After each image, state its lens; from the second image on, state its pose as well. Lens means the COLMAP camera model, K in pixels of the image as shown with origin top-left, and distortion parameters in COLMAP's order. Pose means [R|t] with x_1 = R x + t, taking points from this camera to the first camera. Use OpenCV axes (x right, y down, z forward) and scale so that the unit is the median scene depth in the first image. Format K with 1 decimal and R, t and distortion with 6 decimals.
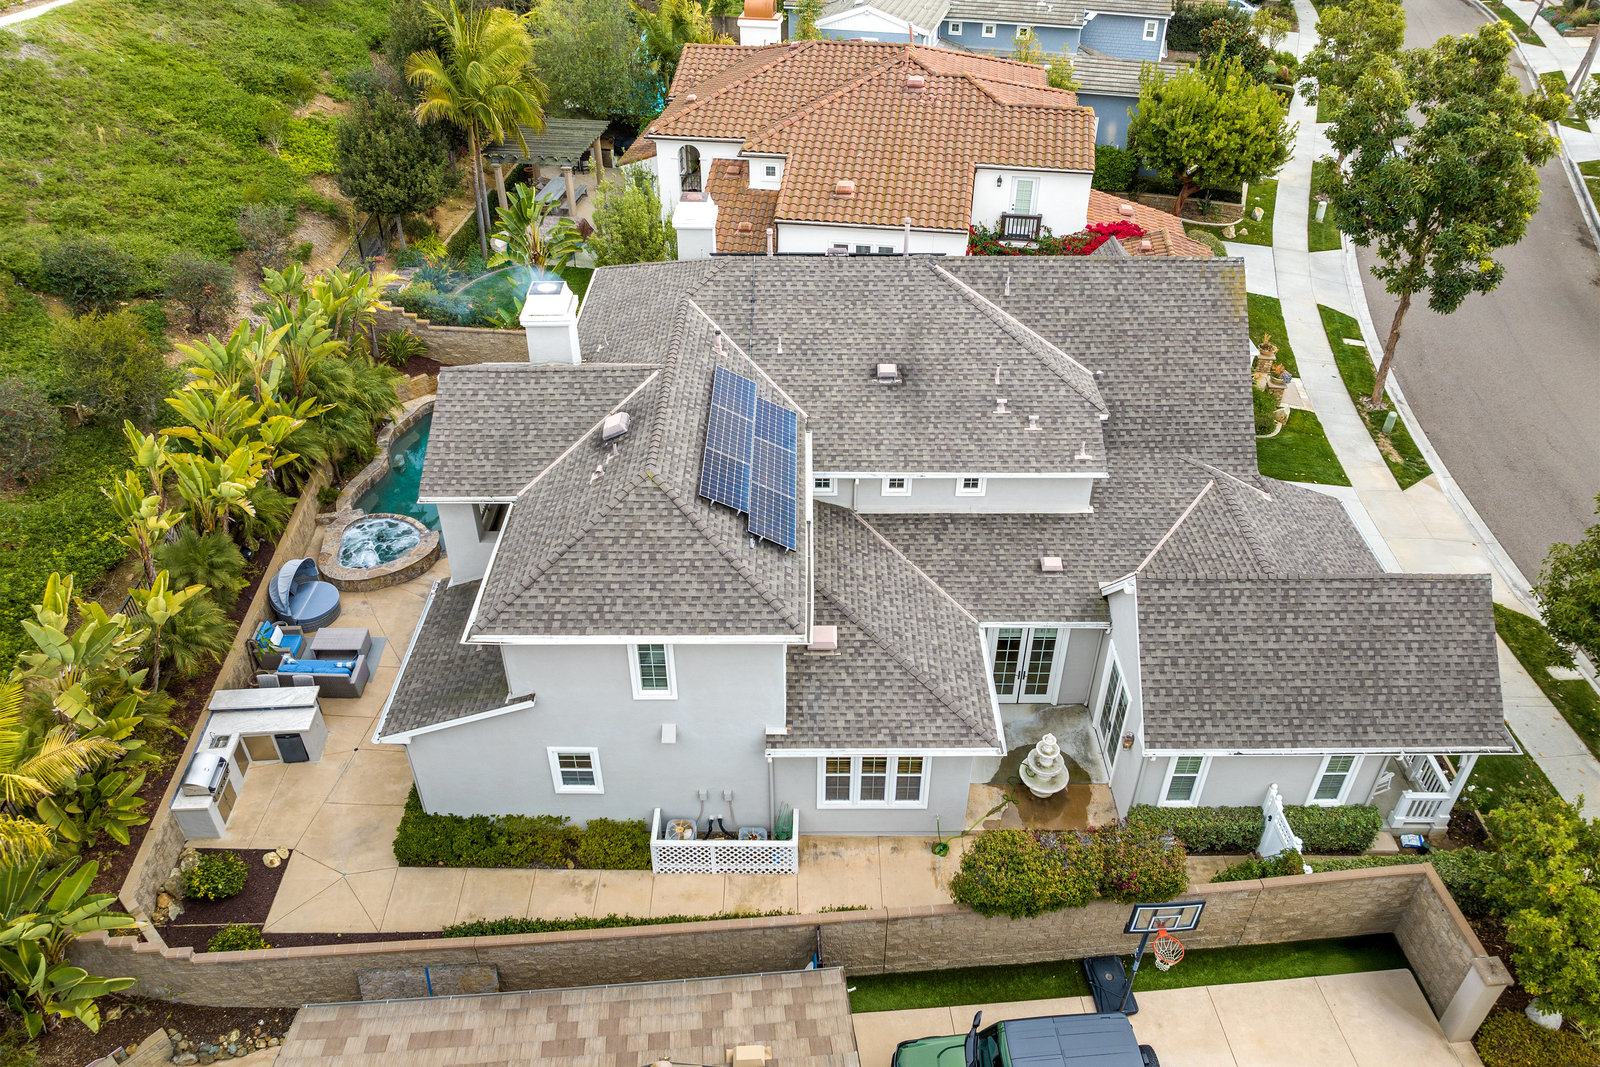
lens RADIAL K [[1124.9, 0, 800.0], [0, 1124.9, 533.5], [0, 0, 1]] dist [-0.028959, -0.001433]
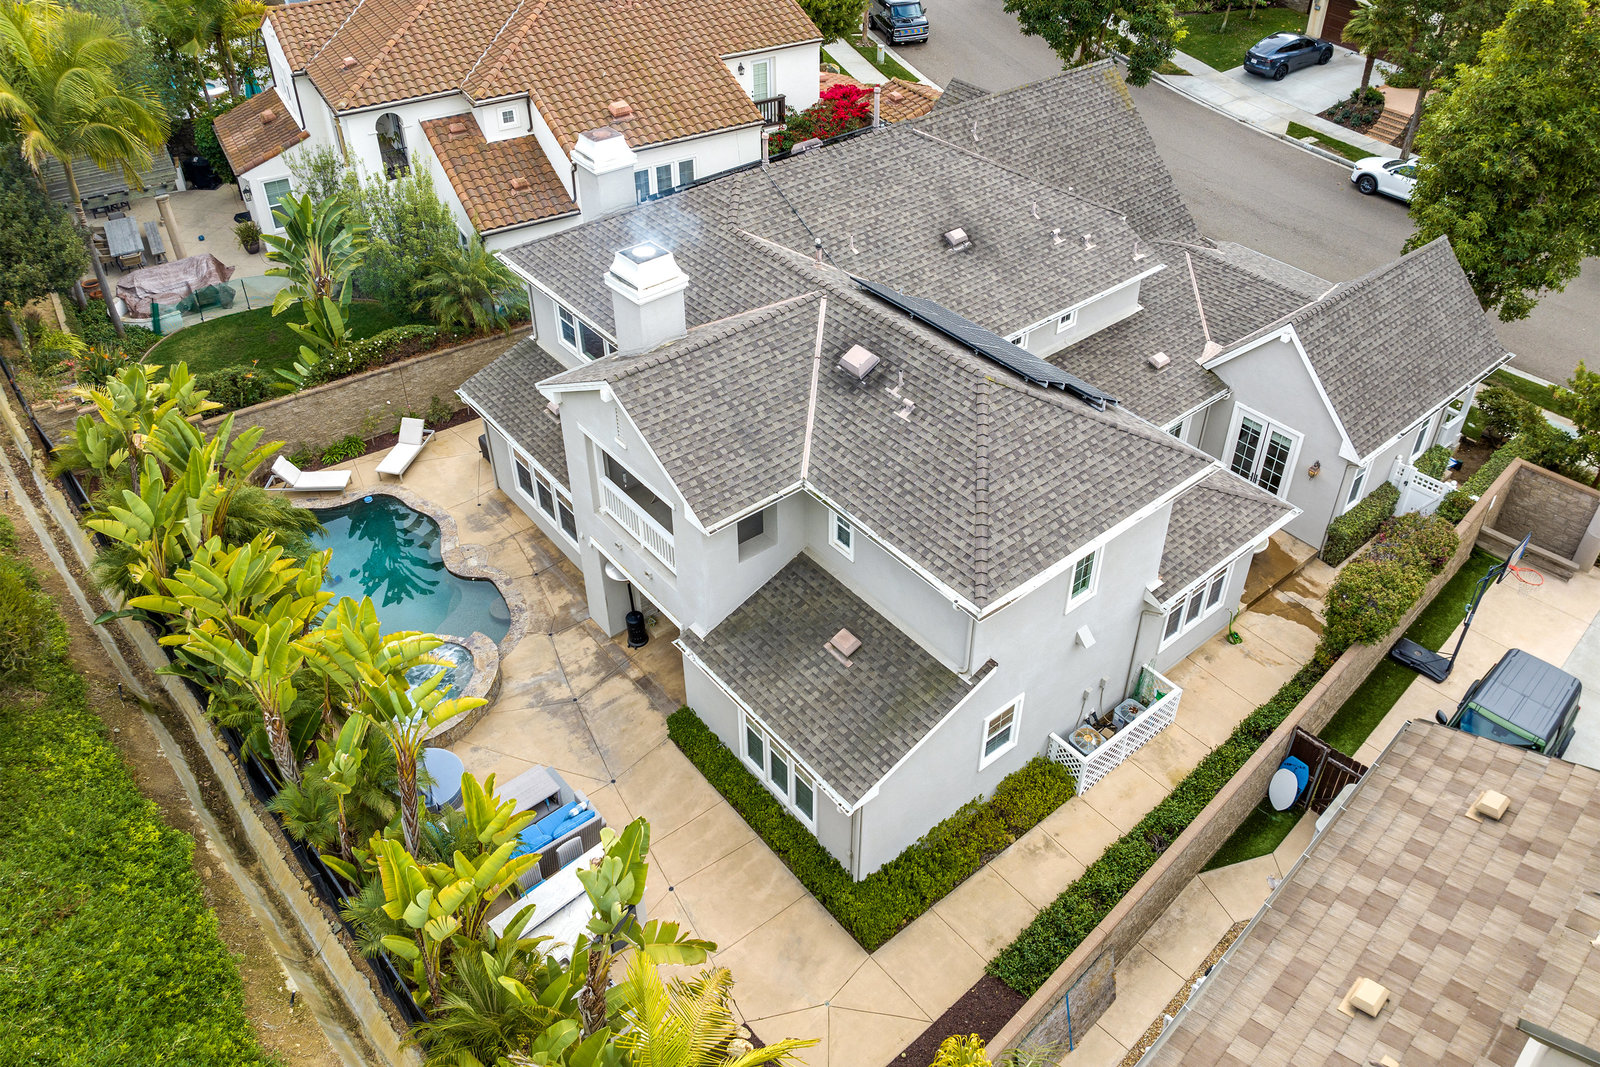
lens RADIAL K [[1159.7, 0, 828.6], [0, 1159.7, 495.5], [0, 0, 1]] dist [-0.014838, -0.052654]
pose [[0.766392, -0.392222, 0.508730, -0.616135], [0.389421, 0.913515, 0.117650, -0.105194], [-0.510877, 0.107944, 0.852850, 0.242410]]
